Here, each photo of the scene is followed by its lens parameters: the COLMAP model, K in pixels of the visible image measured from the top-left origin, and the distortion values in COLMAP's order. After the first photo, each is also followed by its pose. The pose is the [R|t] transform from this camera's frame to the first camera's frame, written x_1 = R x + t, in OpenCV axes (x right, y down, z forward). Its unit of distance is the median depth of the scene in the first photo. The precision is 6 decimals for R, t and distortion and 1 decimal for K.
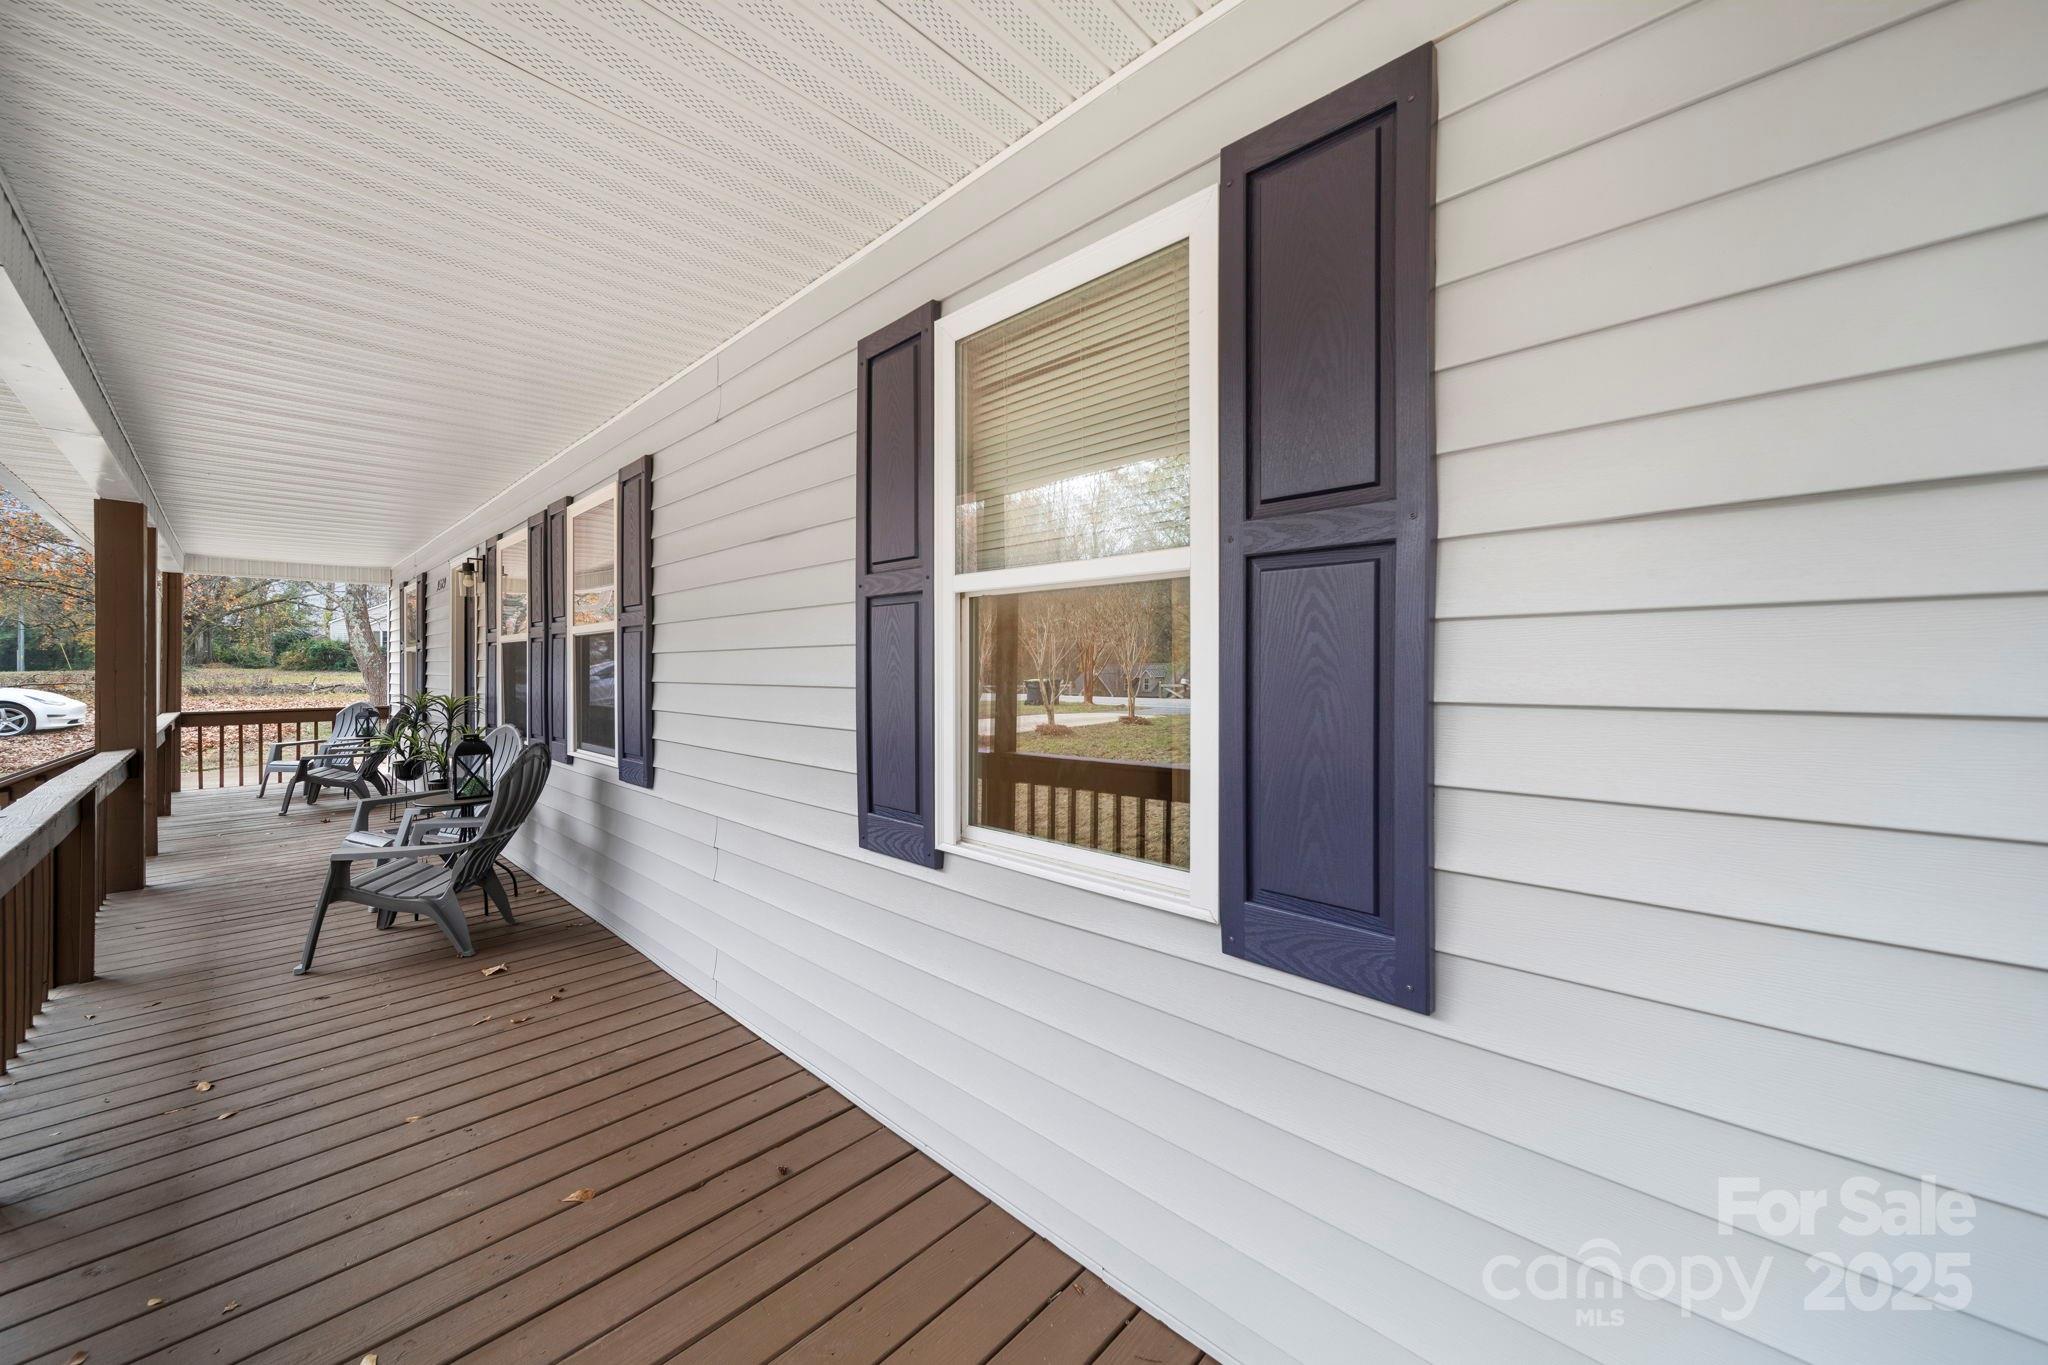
lens RADIAL K [[750.3, 0, 1059.3], [0, 750.3, 675.8], [0, 0, 1]] dist [-0.000691, -0.000063]
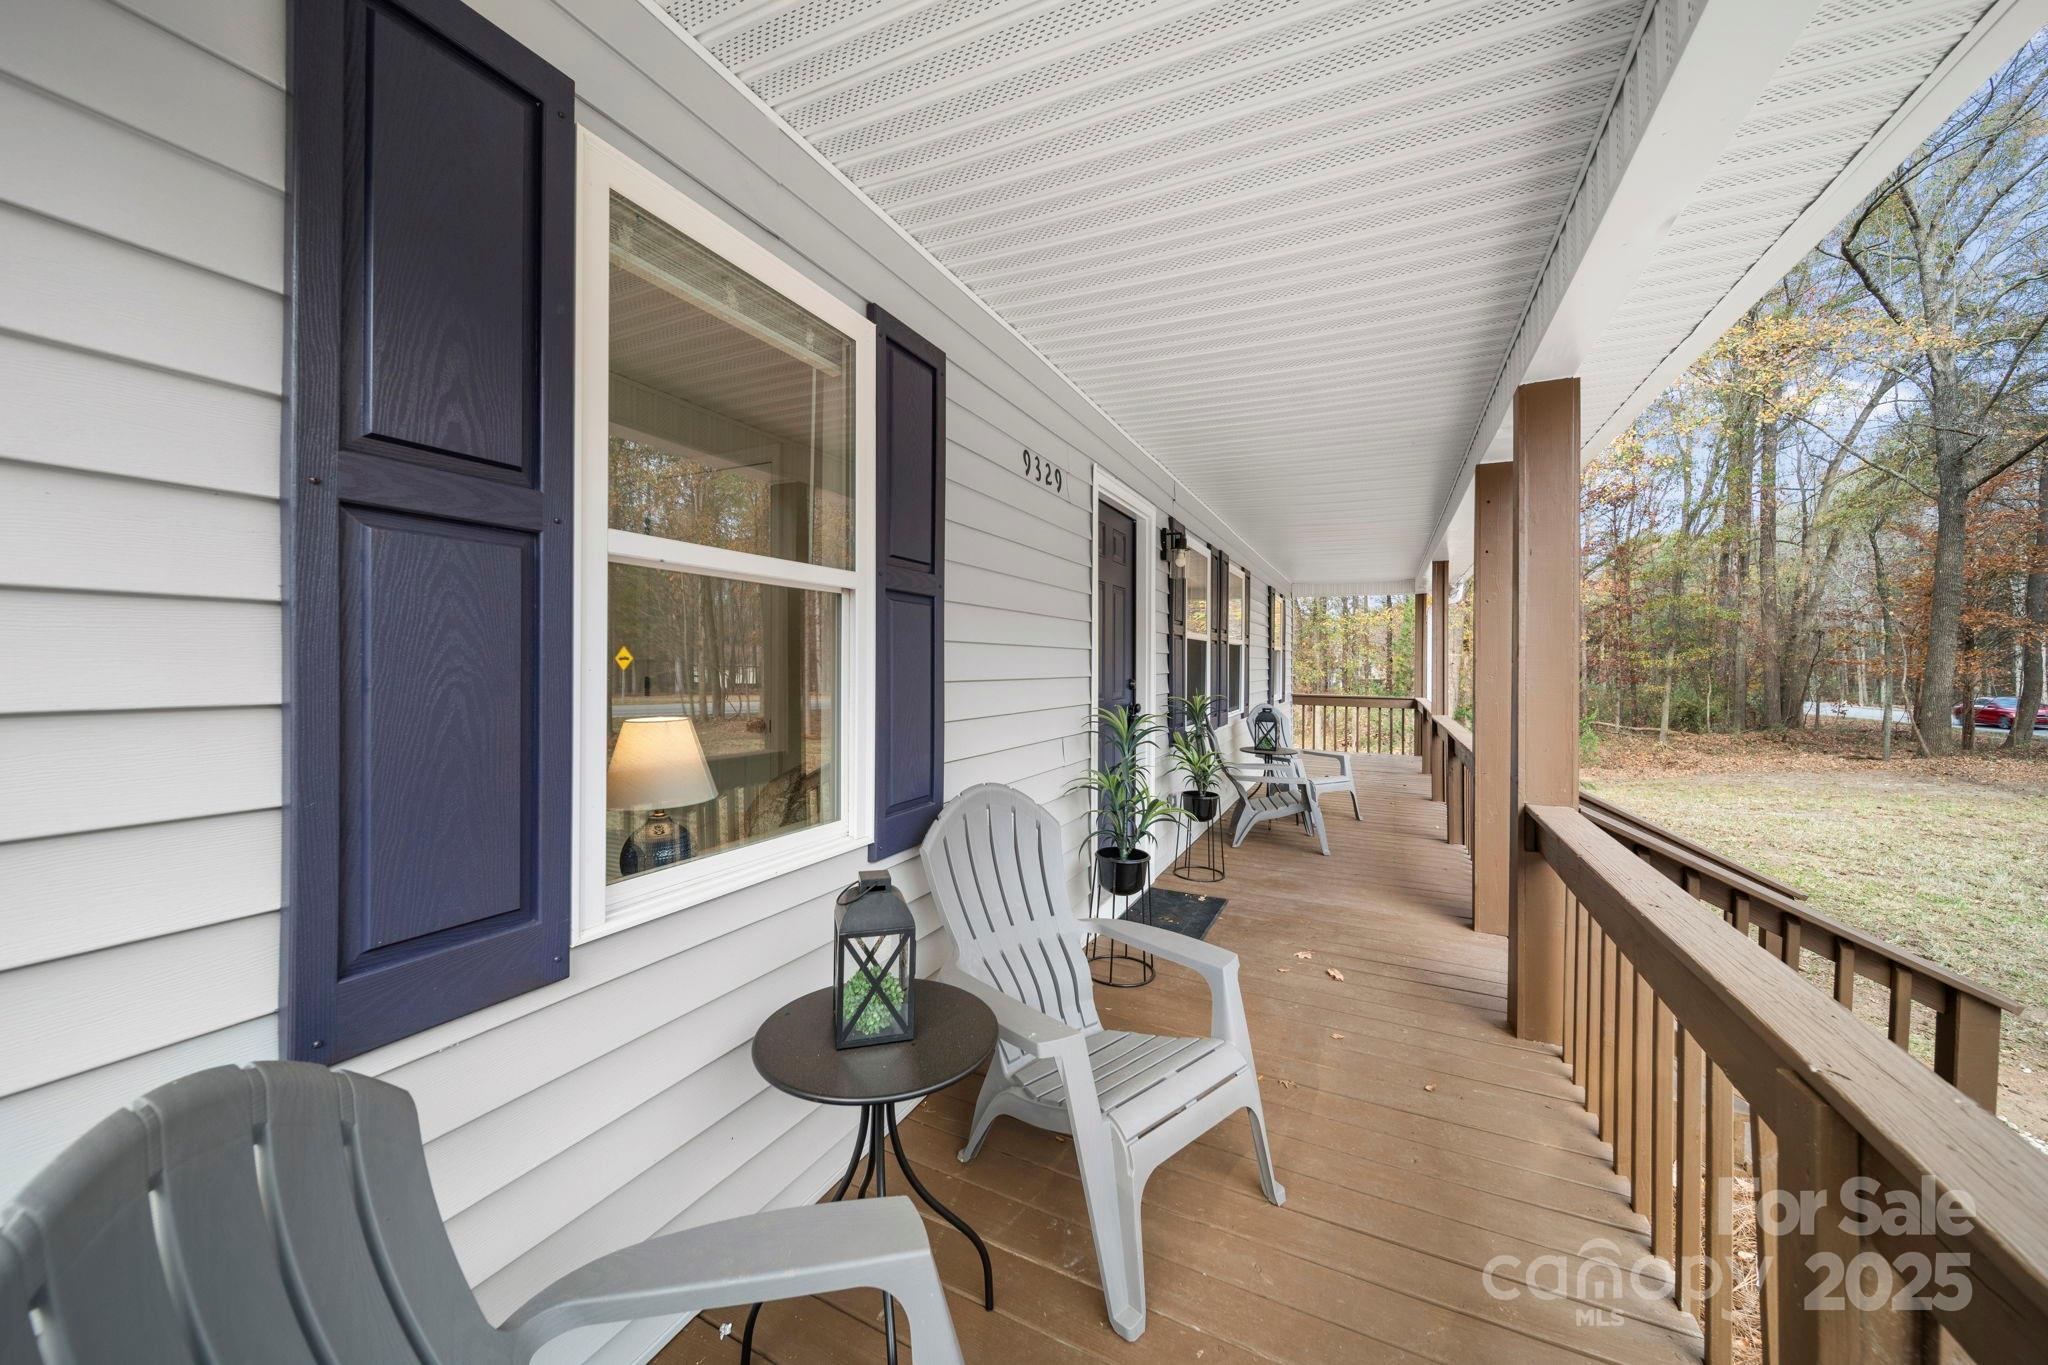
lens RADIAL K [[741.2, 0, 1036.3], [0, 741.2, 659.2], [0, 0, 1]] dist [0.000119, -0.000037]
pose [[-0.292693, 0.000479, 0.956206, -1.043497], [-0.004546, 0.999988, -0.001892, -0.013861], [-0.956196, -0.004901, -0.292688, 0.946582]]
